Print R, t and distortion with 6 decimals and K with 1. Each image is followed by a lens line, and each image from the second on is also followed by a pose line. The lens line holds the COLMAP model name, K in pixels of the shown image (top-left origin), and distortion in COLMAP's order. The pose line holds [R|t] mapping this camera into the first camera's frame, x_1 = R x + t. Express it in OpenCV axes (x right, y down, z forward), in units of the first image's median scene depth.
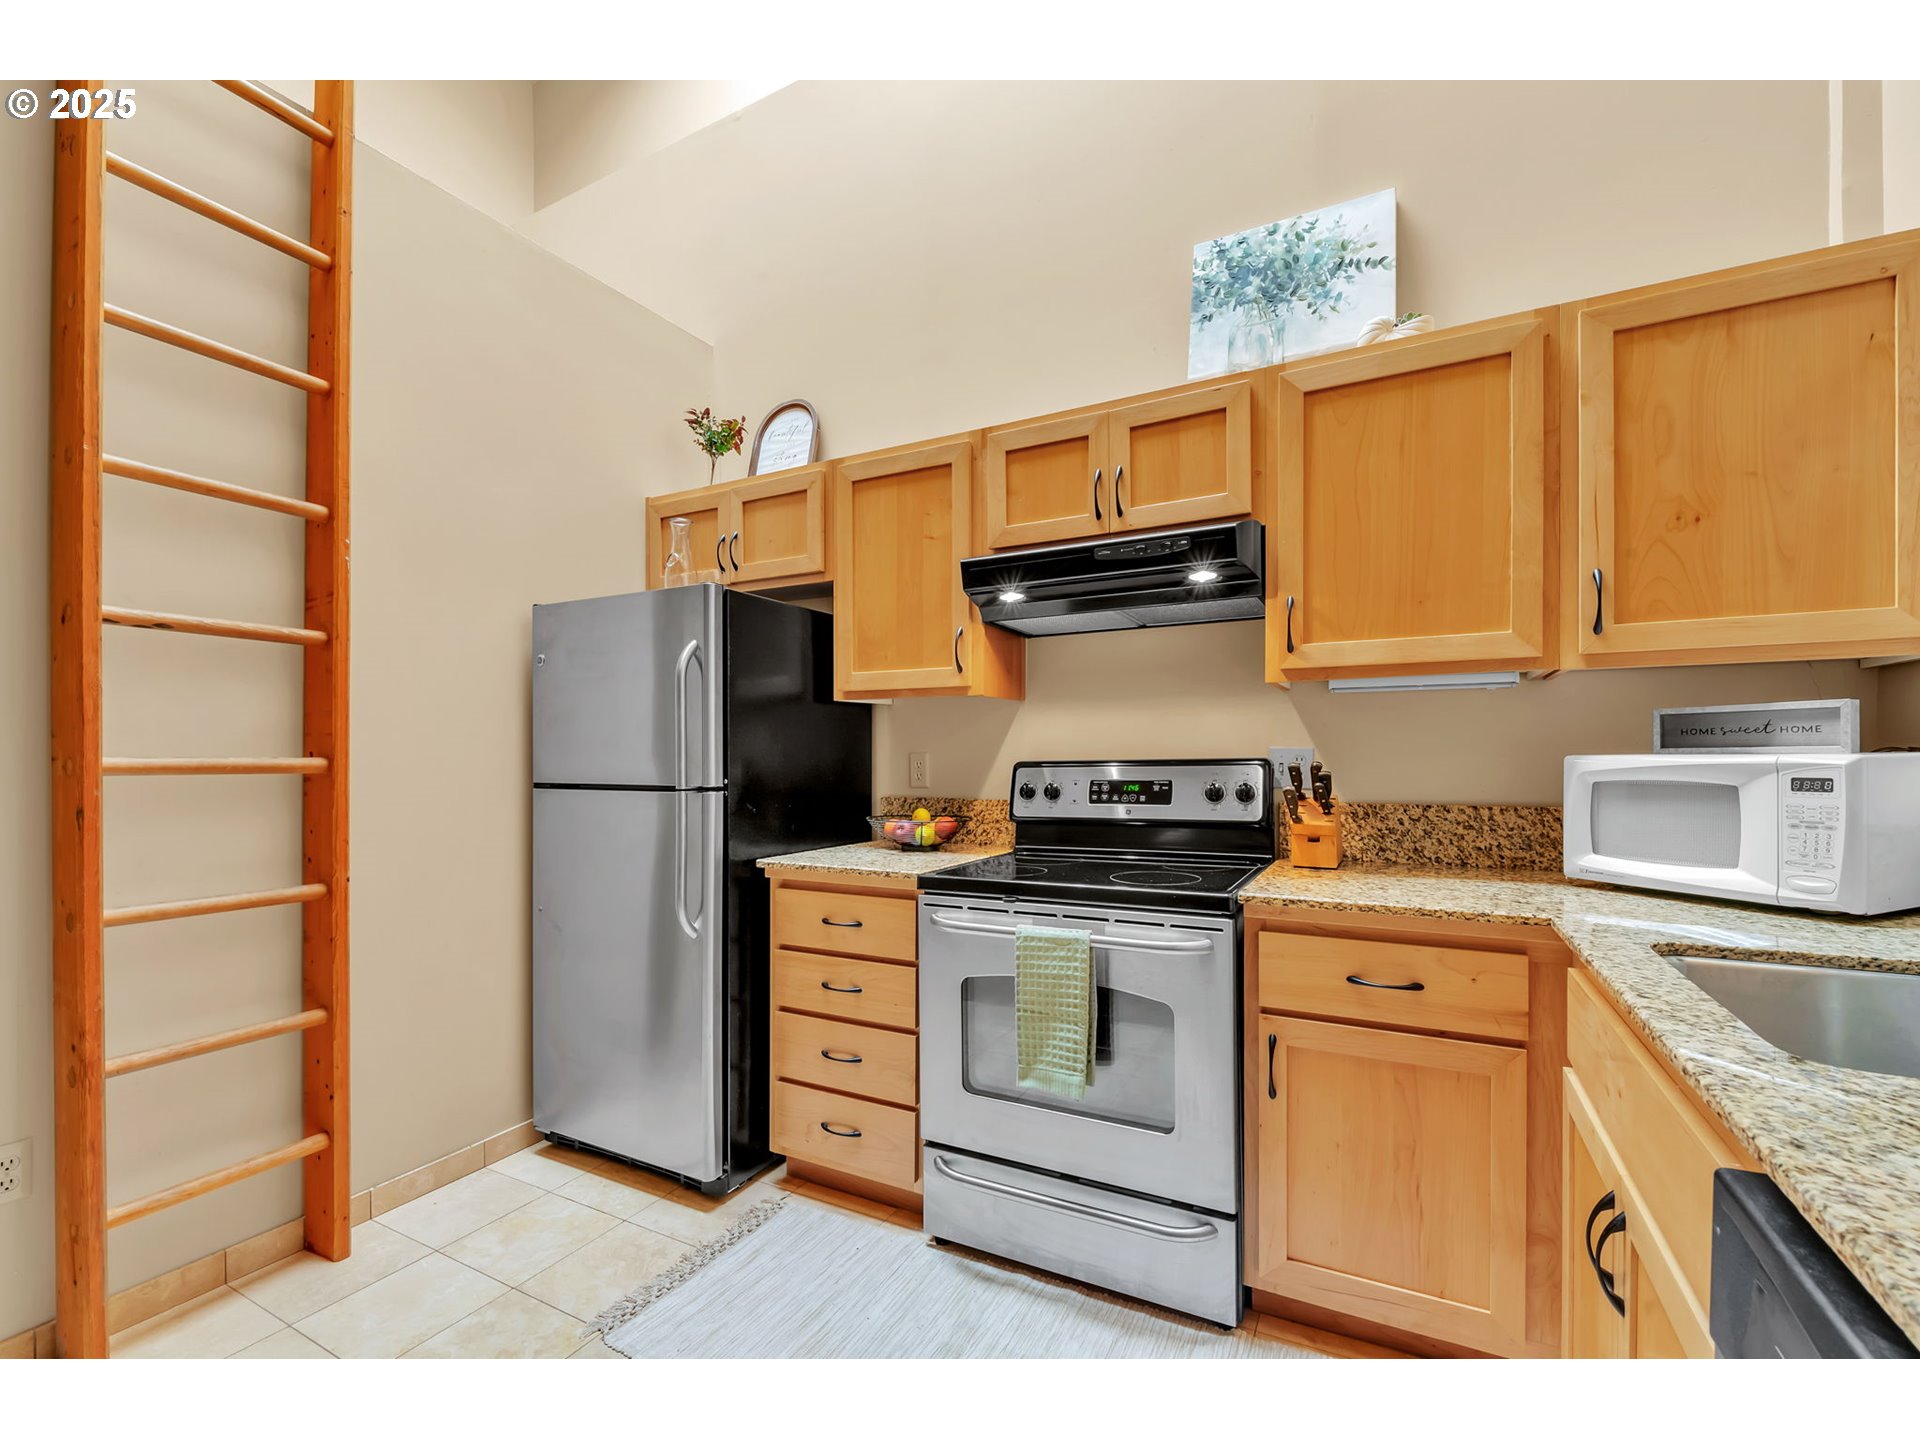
lens RADIAL K [[813.8, 0, 967.4], [0, 813.8, 758.0], [0, 0, 1]] dist [0.002114, -0.005946]
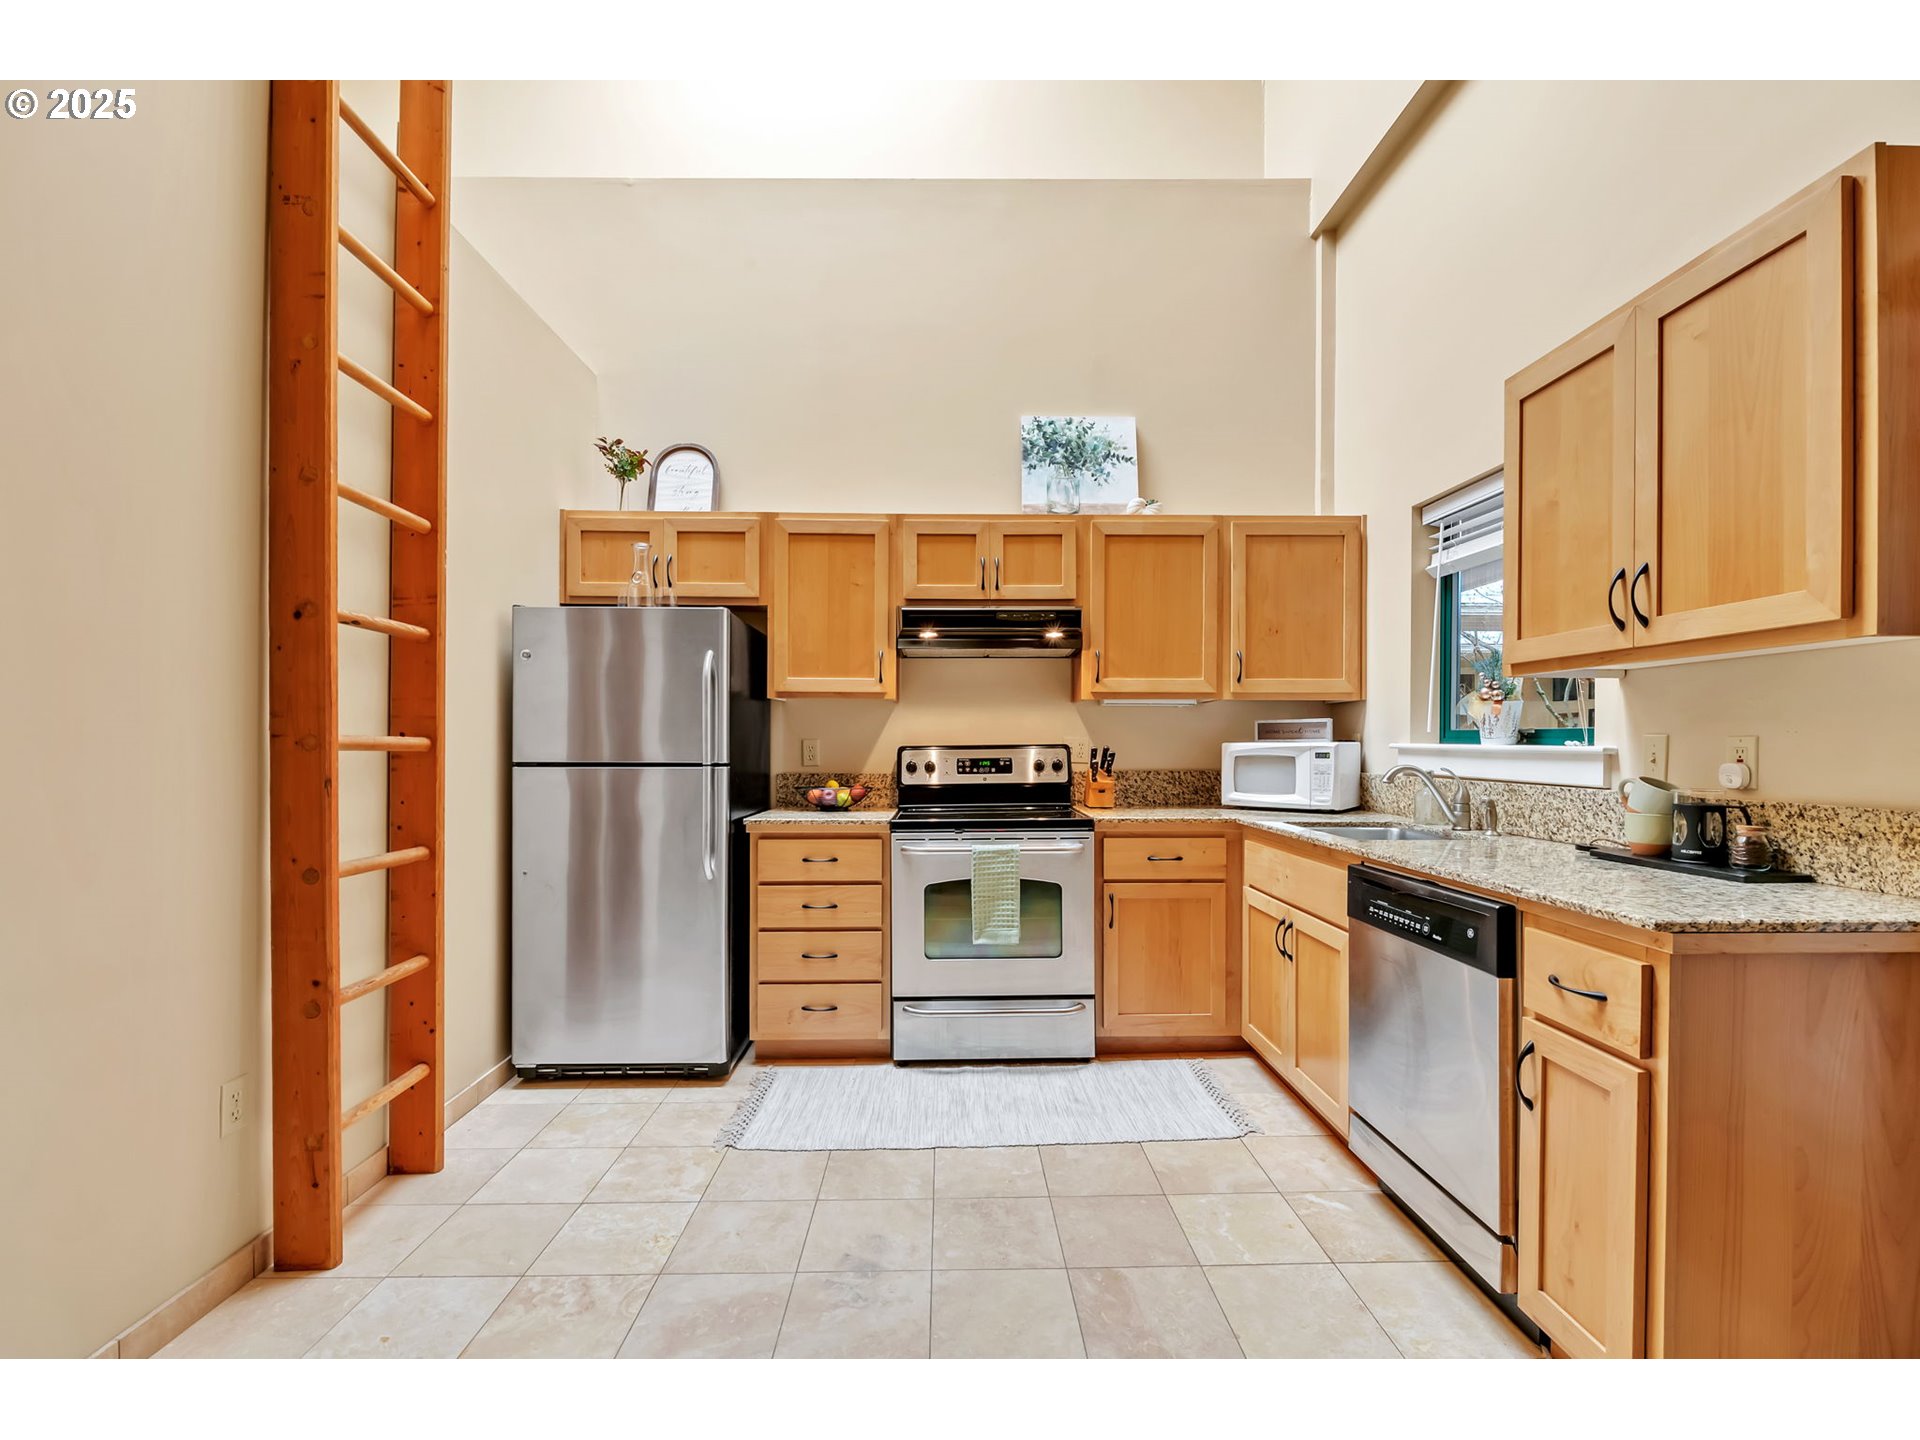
lens RADIAL K [[833.4, 0, 959.6], [0, 833.4, 747.6], [0, 0, 1]] dist [0.003274, -0.006029]
pose [[0.875296, 0.004373, 0.483568, -0.658361], [-0.003116, 0.999989, -0.003402, 0.014240], [-0.483578, 0.001471, 0.875300, -0.378863]]
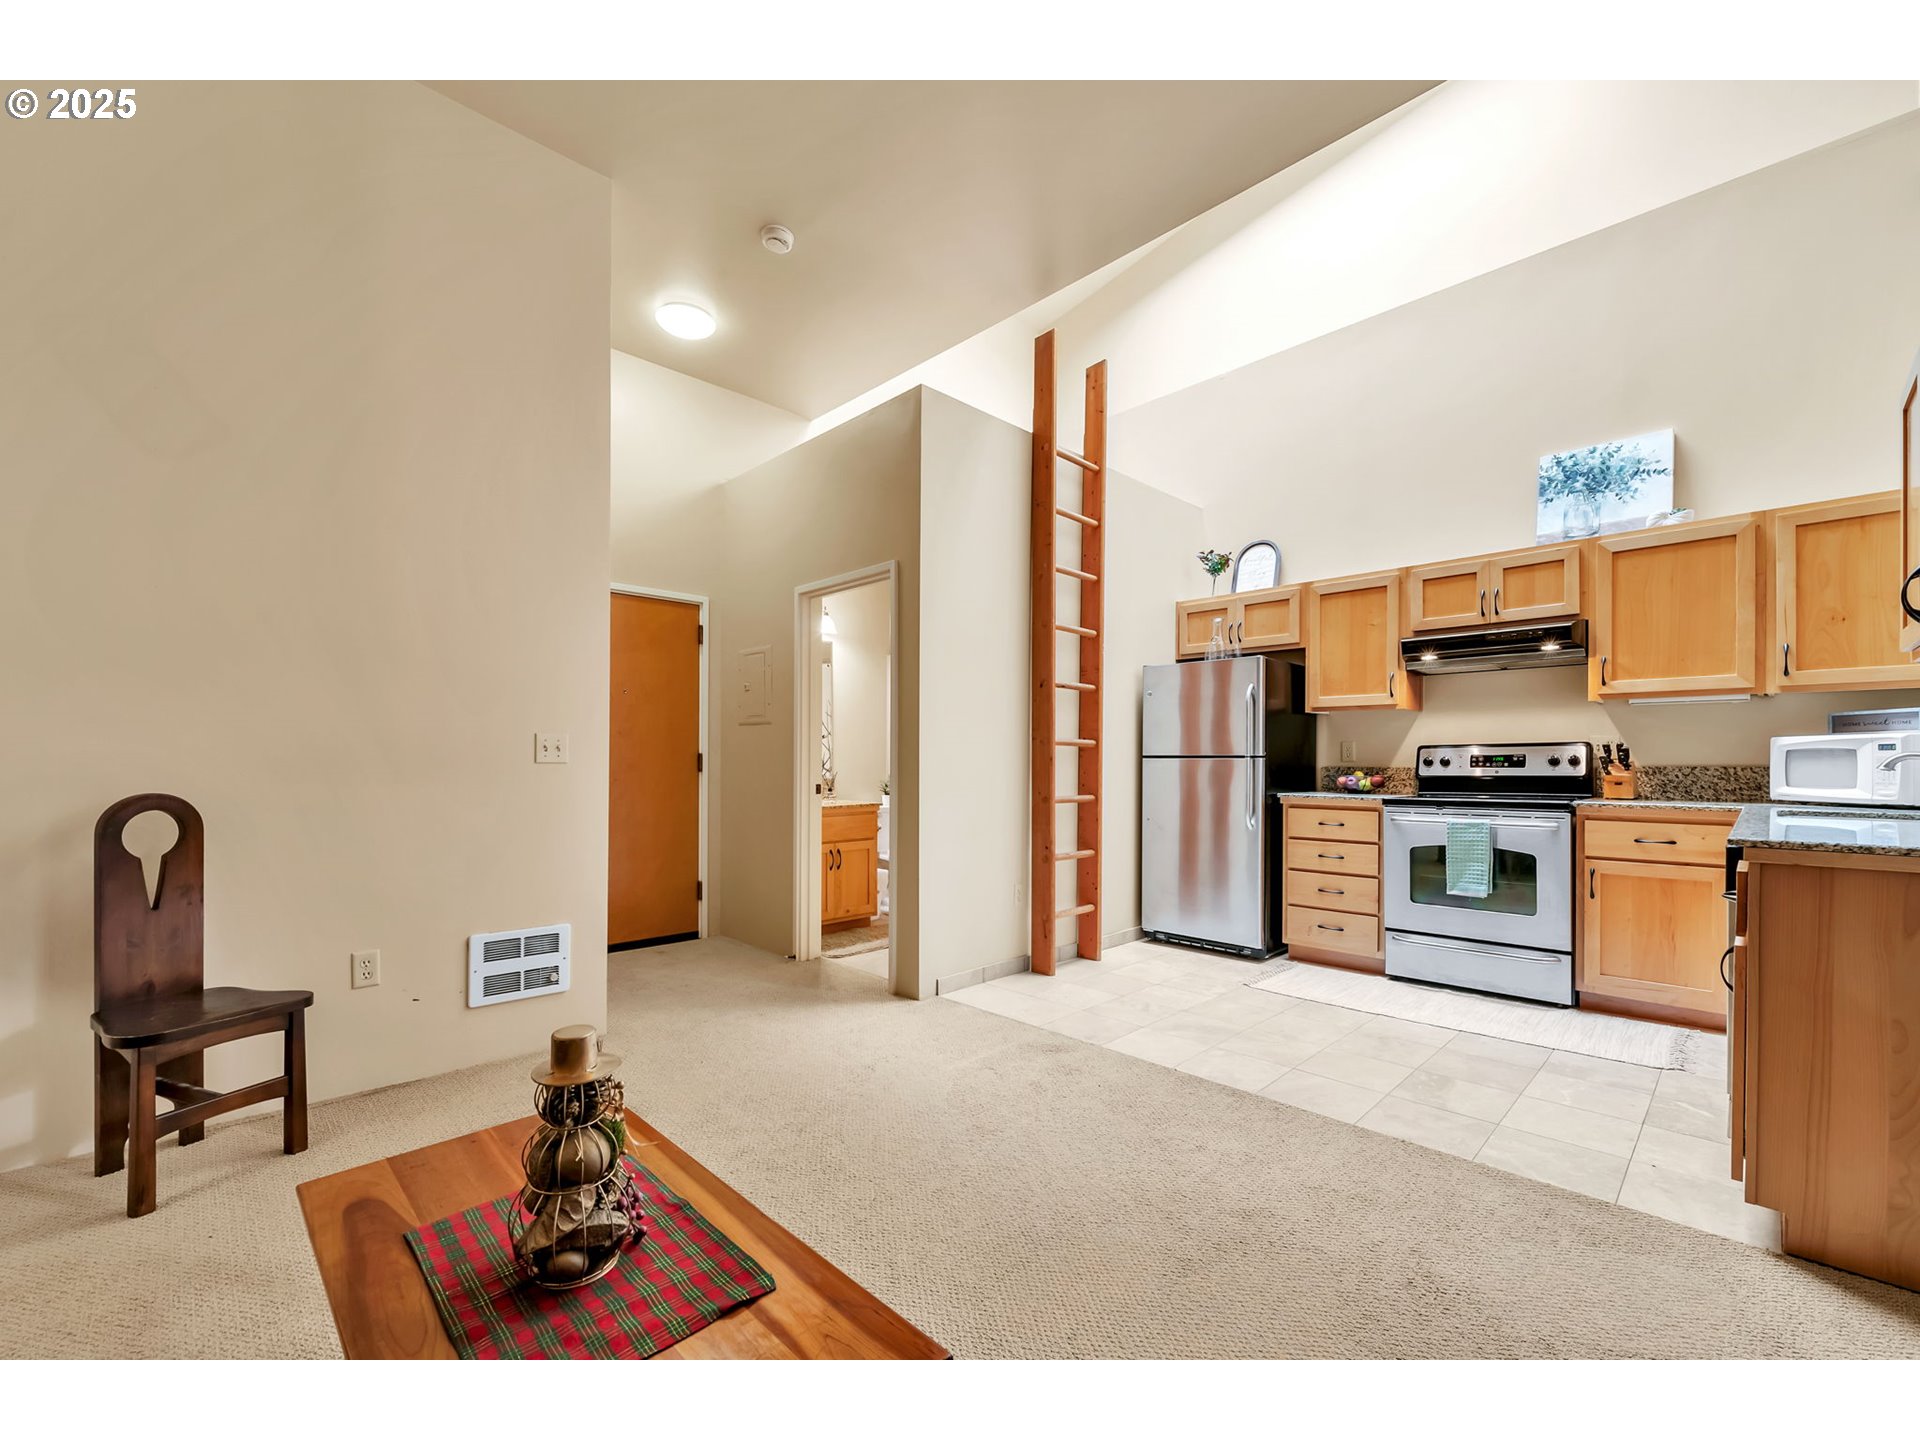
lens RADIAL K [[787.1, 0, 945.2], [0, 787.1, 758.5], [0, 0, 1]] dist [-0.000231, -0.005050]
pose [[0.947821, 0.006868, -0.318730, -0.452499], [-0.009466, 0.999933, -0.006603, 0.065529], [0.318664, 0.009276, 0.947822, -1.165954]]
